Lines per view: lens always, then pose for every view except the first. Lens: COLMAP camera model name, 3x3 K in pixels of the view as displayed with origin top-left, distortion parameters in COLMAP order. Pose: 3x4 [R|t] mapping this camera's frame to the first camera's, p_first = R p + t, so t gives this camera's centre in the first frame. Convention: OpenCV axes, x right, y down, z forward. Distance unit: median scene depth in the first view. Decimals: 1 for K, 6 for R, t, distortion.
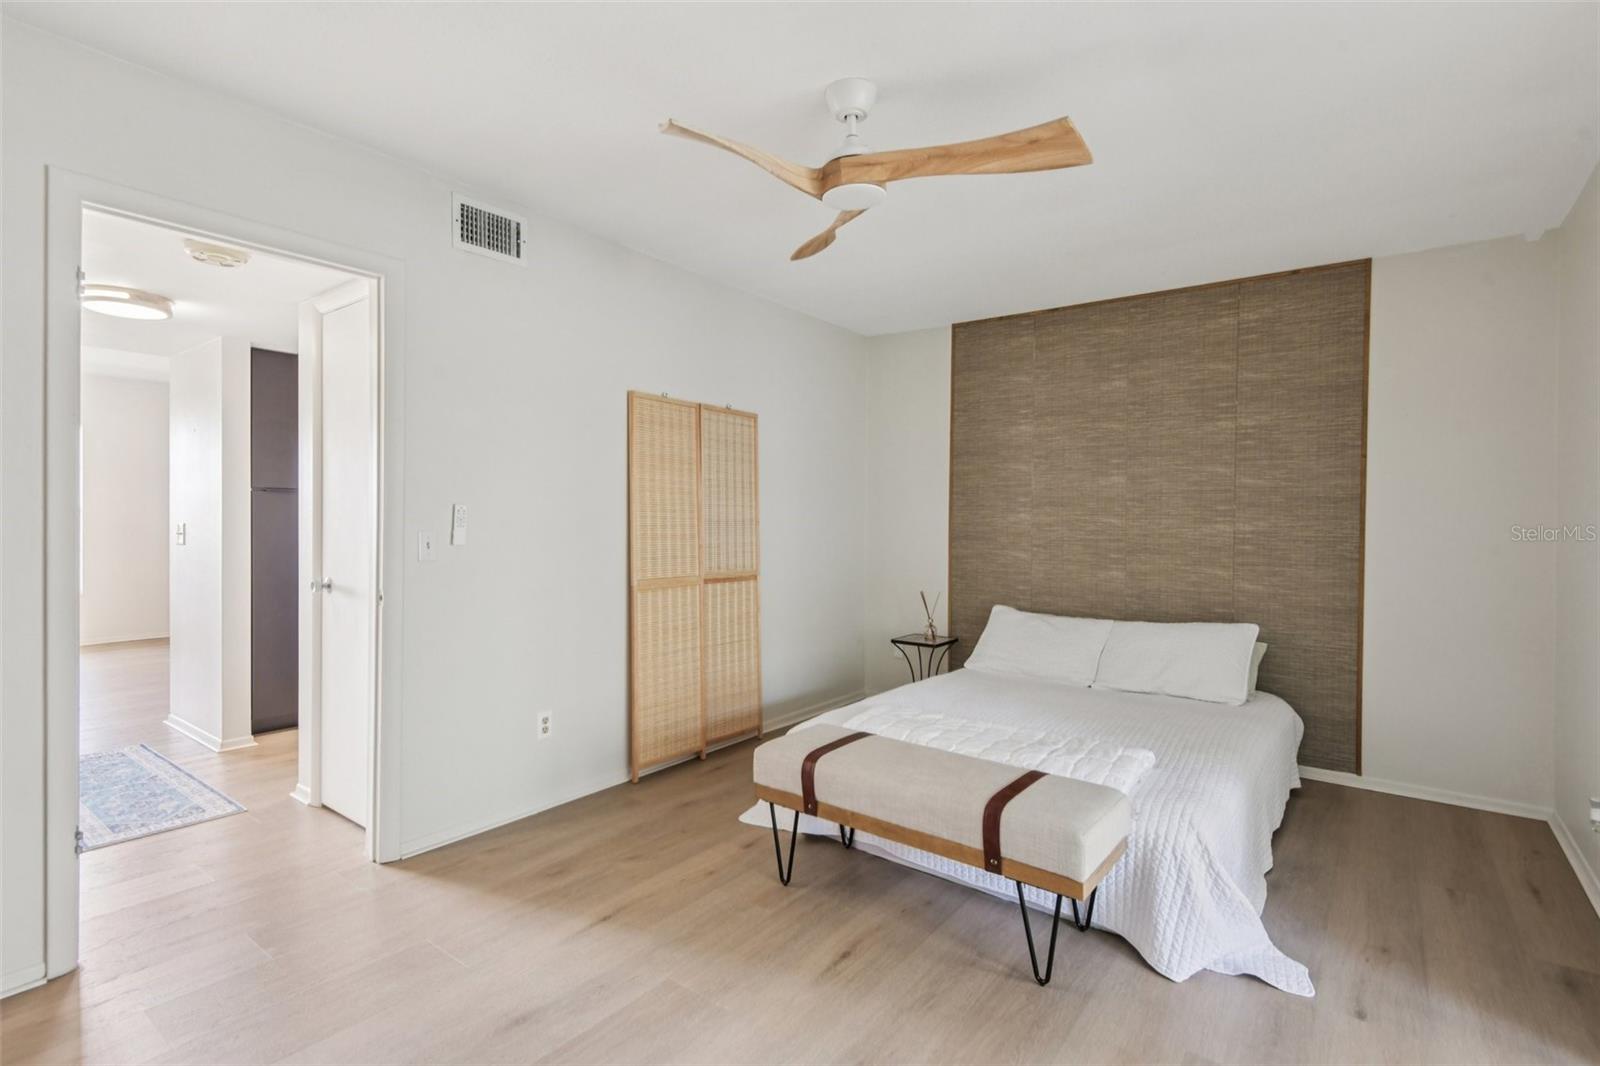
lens RADIAL K [[743.0, 0, 794.2], [0, 743.0, 530.5], [0, 0, 1]] dist [0.019861, -0.001527]
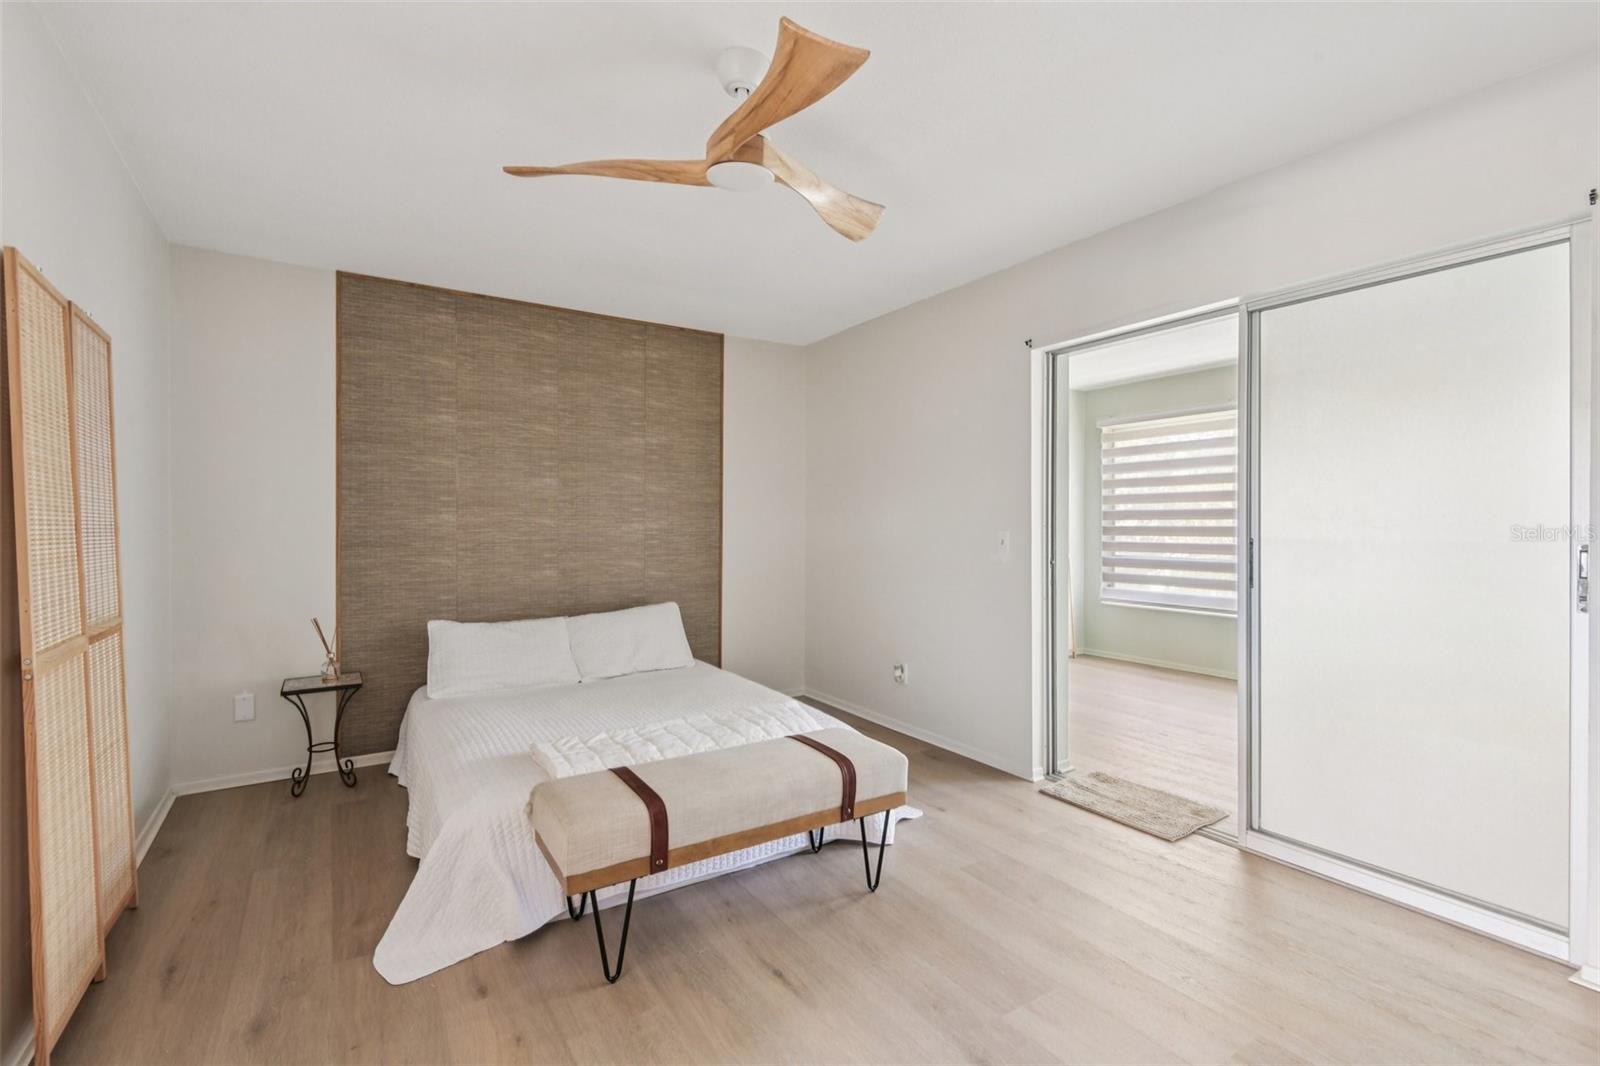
lens RADIAL K [[743.0, 0, 793.3], [0, 743.0, 528.9], [0, 0, 1]] dist [0.019861, -0.001527]
pose [[0.339402, -0.019199, 0.940445, -0.459731], [0.020110, 0.999711, 0.013152, -0.010099], [-0.940426, 0.014449, 0.339690, 0.361644]]
